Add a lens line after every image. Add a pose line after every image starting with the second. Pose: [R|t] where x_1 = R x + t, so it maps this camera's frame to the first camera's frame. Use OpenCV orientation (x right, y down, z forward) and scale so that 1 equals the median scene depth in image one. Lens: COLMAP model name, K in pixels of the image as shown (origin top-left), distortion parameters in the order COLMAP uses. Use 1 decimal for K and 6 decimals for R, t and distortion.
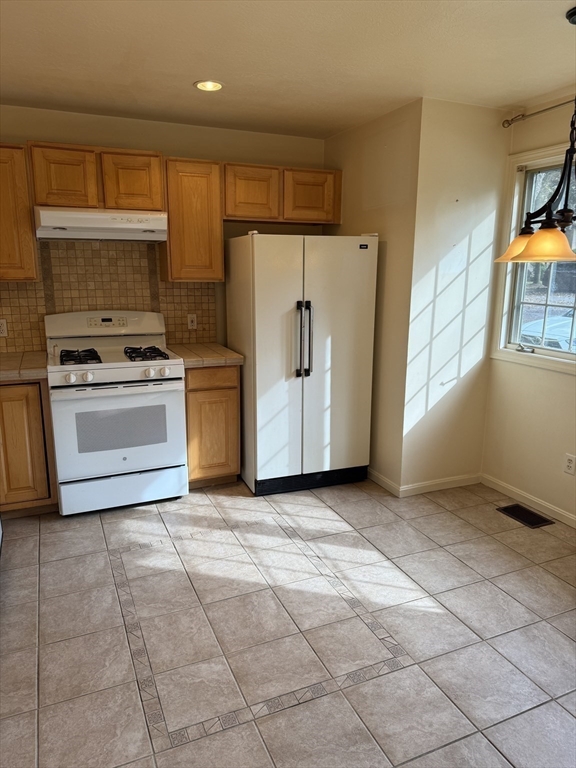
lens RADIAL K [[536.3, 0, 291.3], [0, 536.3, 387.4], [0, 0, 1]] dist [0.042644, -0.062820]
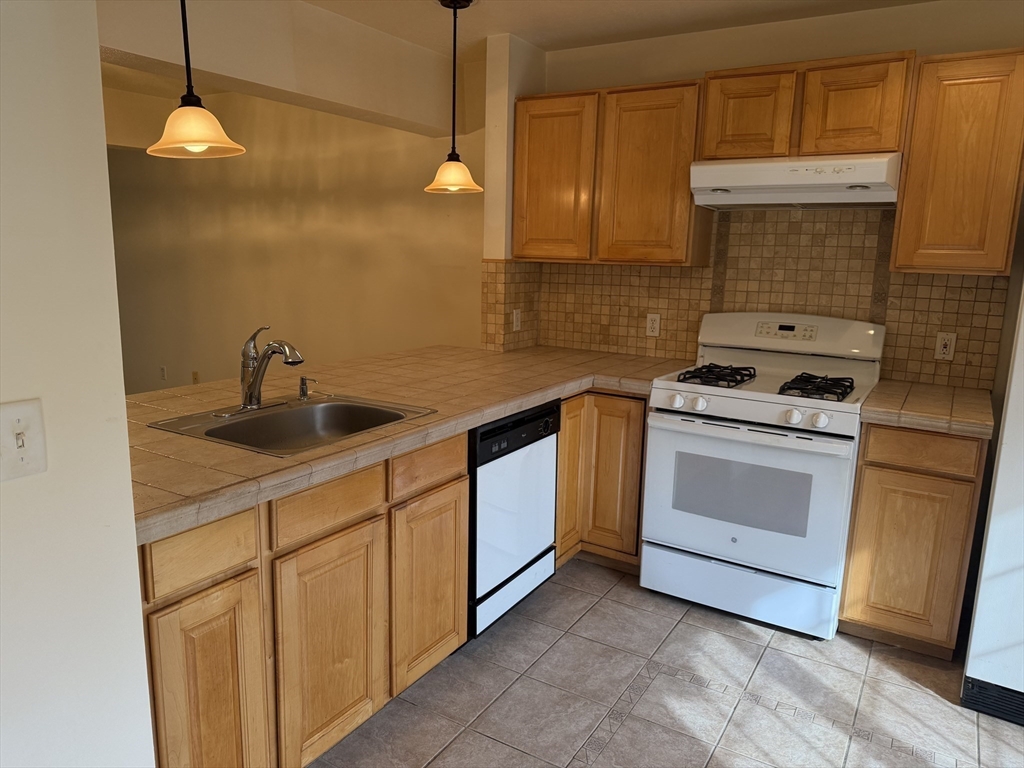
lens RADIAL K [[715.1, 0, 516.1], [0, 715.1, 386.9], [0, 0, 1]] dist [0.042644, -0.062820]
pose [[0.556694, 0.160693, -0.815028, 0.214058], [-0.201562, 0.977923, 0.055136, -0.040632], [0.805894, 0.133585, 0.576793, 0.267246]]
